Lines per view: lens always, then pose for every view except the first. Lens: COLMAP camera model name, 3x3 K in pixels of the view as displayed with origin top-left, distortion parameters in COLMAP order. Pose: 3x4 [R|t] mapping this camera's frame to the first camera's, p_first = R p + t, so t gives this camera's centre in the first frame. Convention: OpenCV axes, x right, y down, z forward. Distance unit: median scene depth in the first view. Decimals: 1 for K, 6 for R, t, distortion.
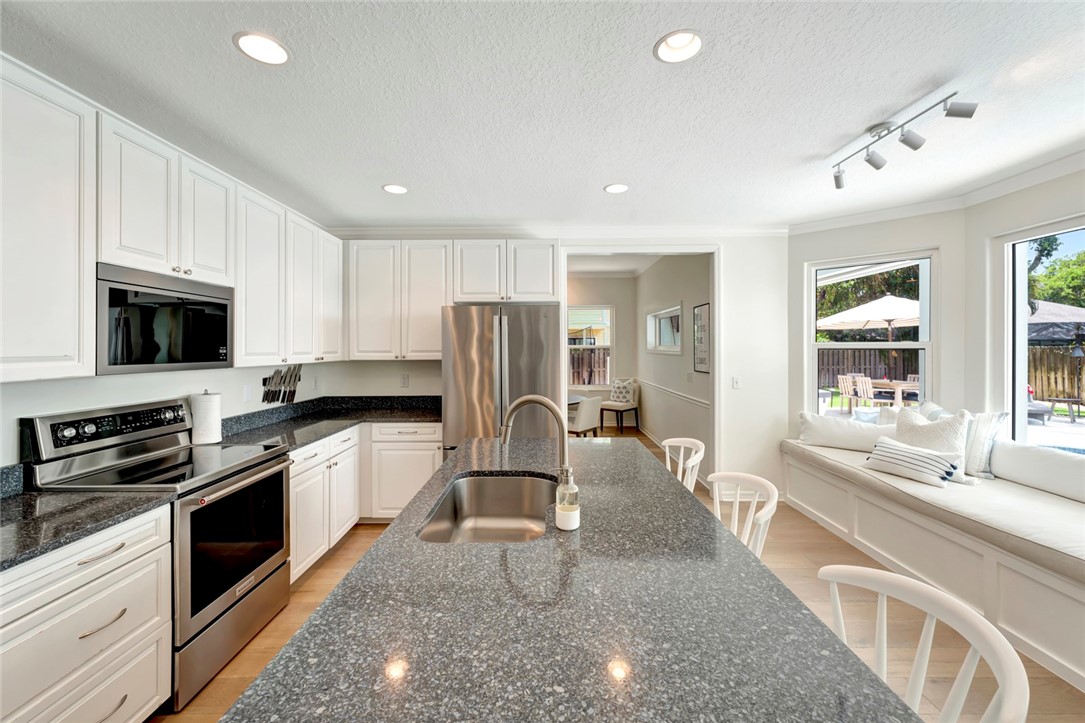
lens RADIAL K [[440.1, 0, 542.7], [0, 440.1, 355.5], [0, 0, 1]] dist [0.002937, -0.000701]
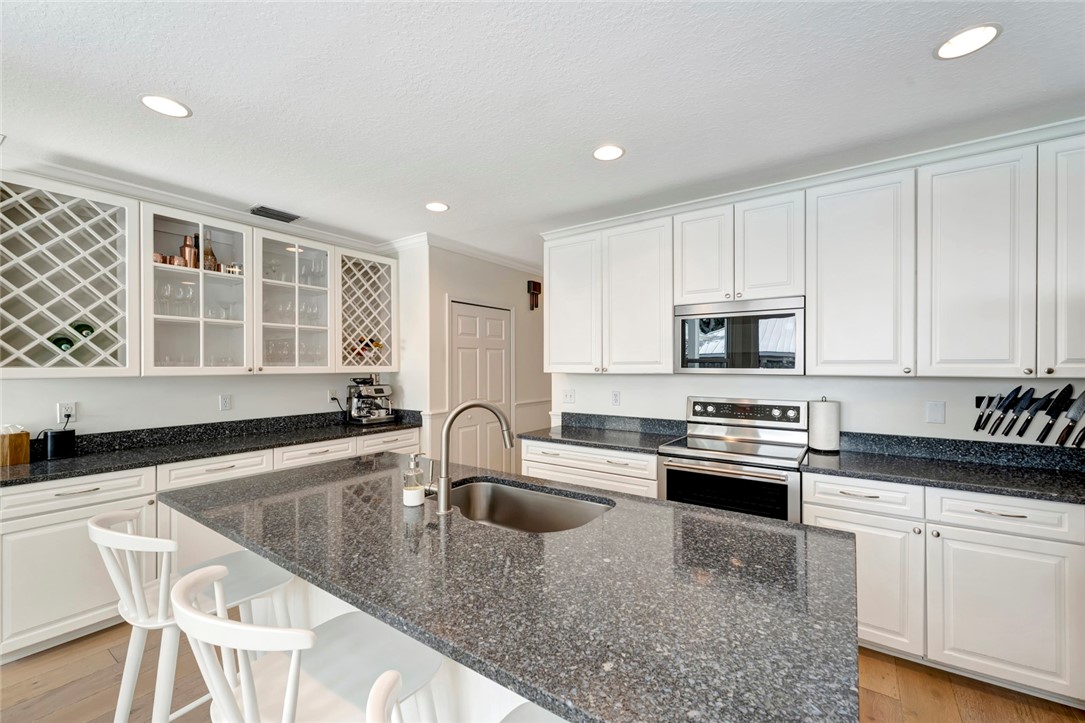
lens RADIAL K [[440.1, 0, 538.6], [0, 440.1, 360.9], [0, 0, 1]] dist [0.002937, -0.000701]
pose [[-0.579765, 0.008113, -0.814743, 0.421883], [-0.004300, 0.999906, 0.013017, -0.014596], [0.814772, 0.011050, -0.579676, 0.991980]]
